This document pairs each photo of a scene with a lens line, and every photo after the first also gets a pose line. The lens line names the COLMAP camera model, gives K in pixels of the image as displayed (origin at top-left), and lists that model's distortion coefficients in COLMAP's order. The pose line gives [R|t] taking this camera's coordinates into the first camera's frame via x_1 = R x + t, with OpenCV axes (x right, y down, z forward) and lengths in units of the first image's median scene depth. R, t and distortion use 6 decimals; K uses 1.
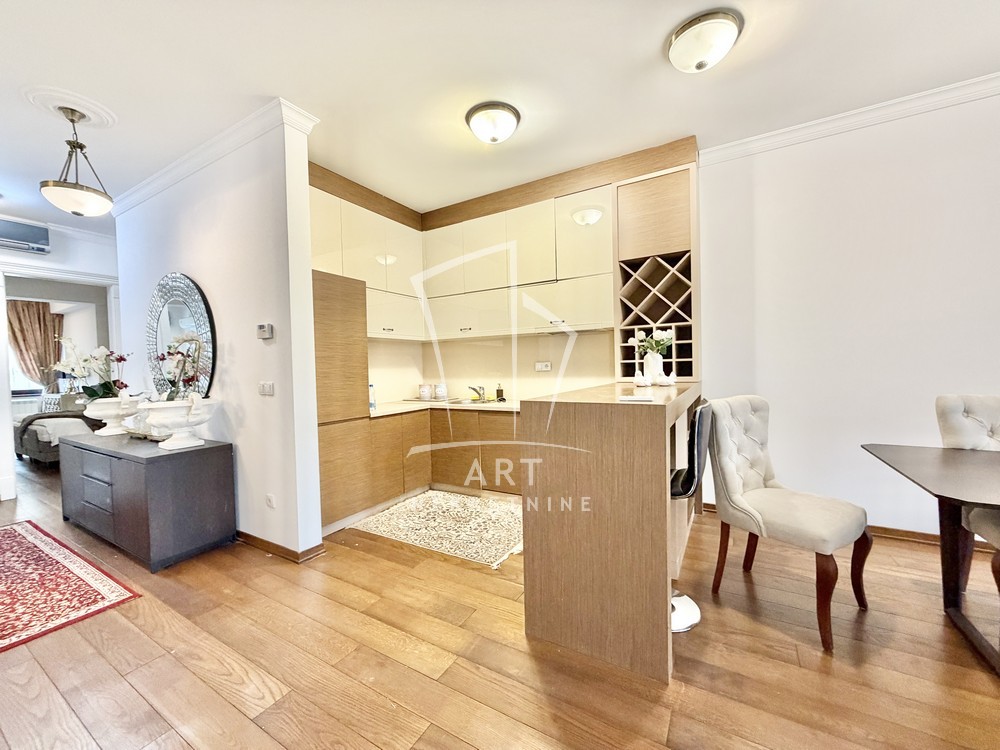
lens RADIAL K [[397.2, 0, 495.7], [0, 397.2, 377.6], [0, 0, 1]] dist [-0.000758, 0.000333]
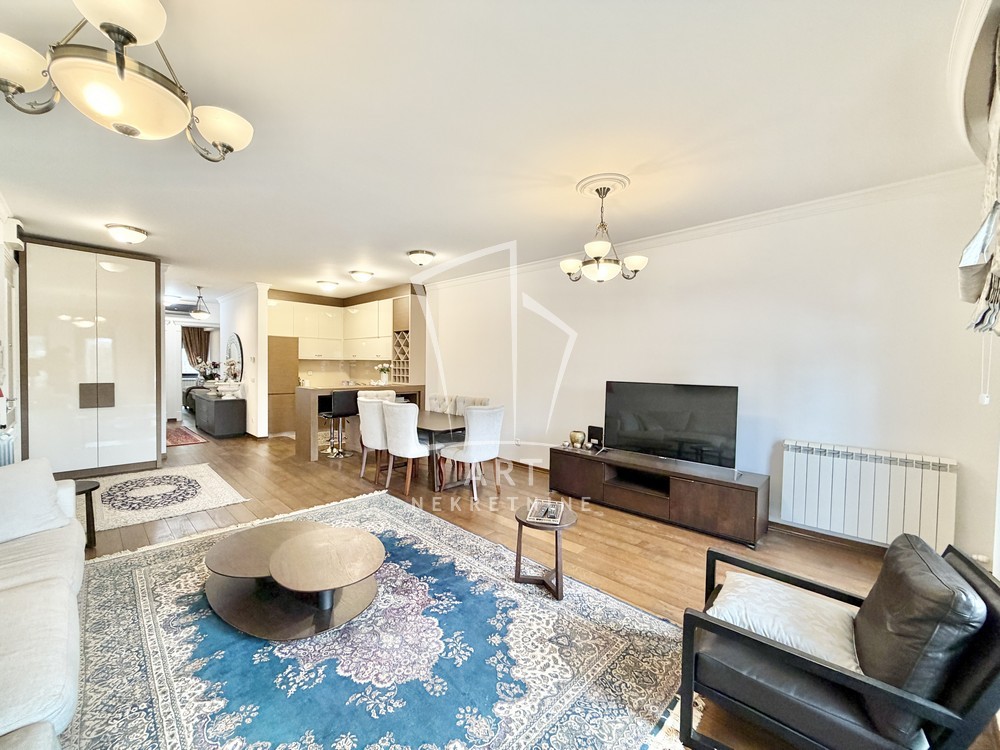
lens RADIAL K [[397.2, 0, 495.7], [0, 397.2, 377.6], [0, 0, 1]] dist [-0.000758, 0.000333]
pose [[0.972983, 0.047133, -0.226015, 1.151175], [-0.046197, 0.998888, 0.009432, -0.061787], [0.226208, 0.001264, 0.974078, -0.896480]]
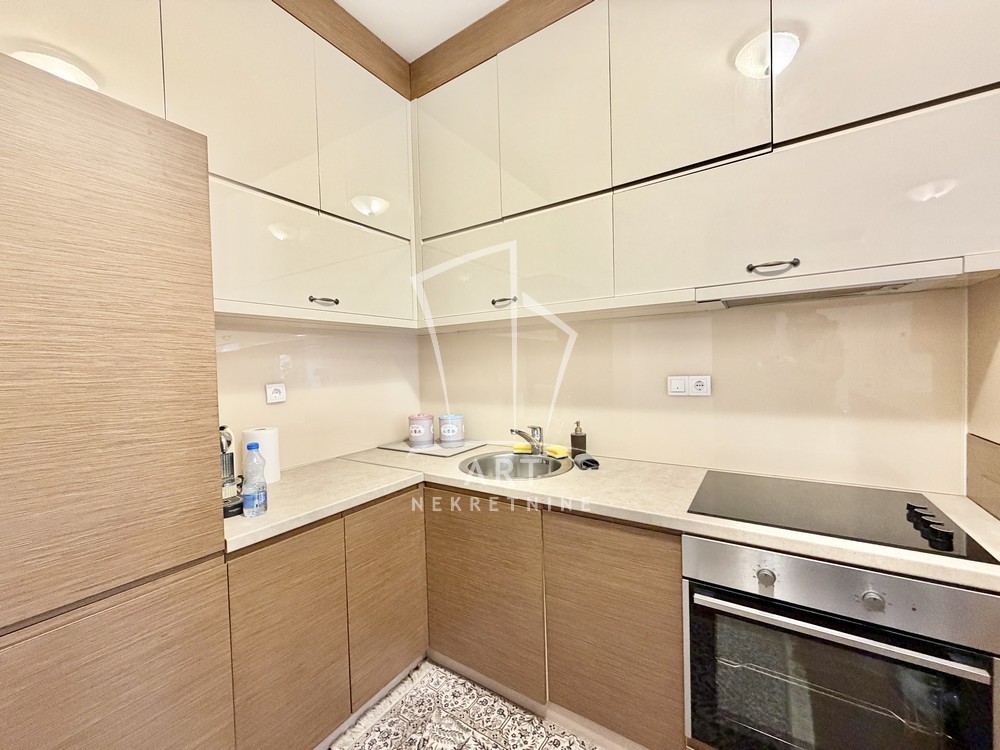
lens RADIAL K [[397.2, 0, 495.7], [0, 397.2, 377.6], [0, 0, 1]] dist [-0.000758, 0.000333]
pose [[0.998287, 0.000466, -0.058507, -0.060539], [0.000047, 0.999962, 0.008771, -0.041142], [0.058509, -0.008759, 0.998248, 0.572456]]
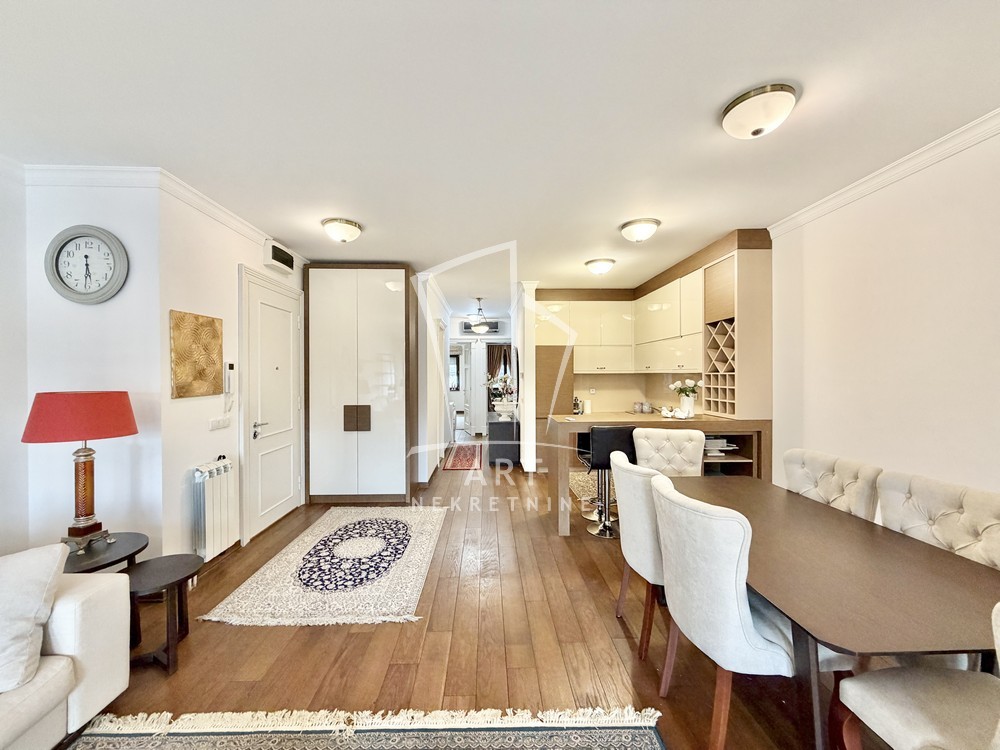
lens RADIAL K [[397.2, 0, 495.7], [0, 397.2, 377.6], [0, 0, 1]] dist [-0.000758, 0.000333]
pose [[0.533972, 0.029040, -0.845003, 0.867711], [-0.032860, 0.999368, 0.013580, -0.086860], [0.844863, 0.020515, 0.534589, -0.249191]]
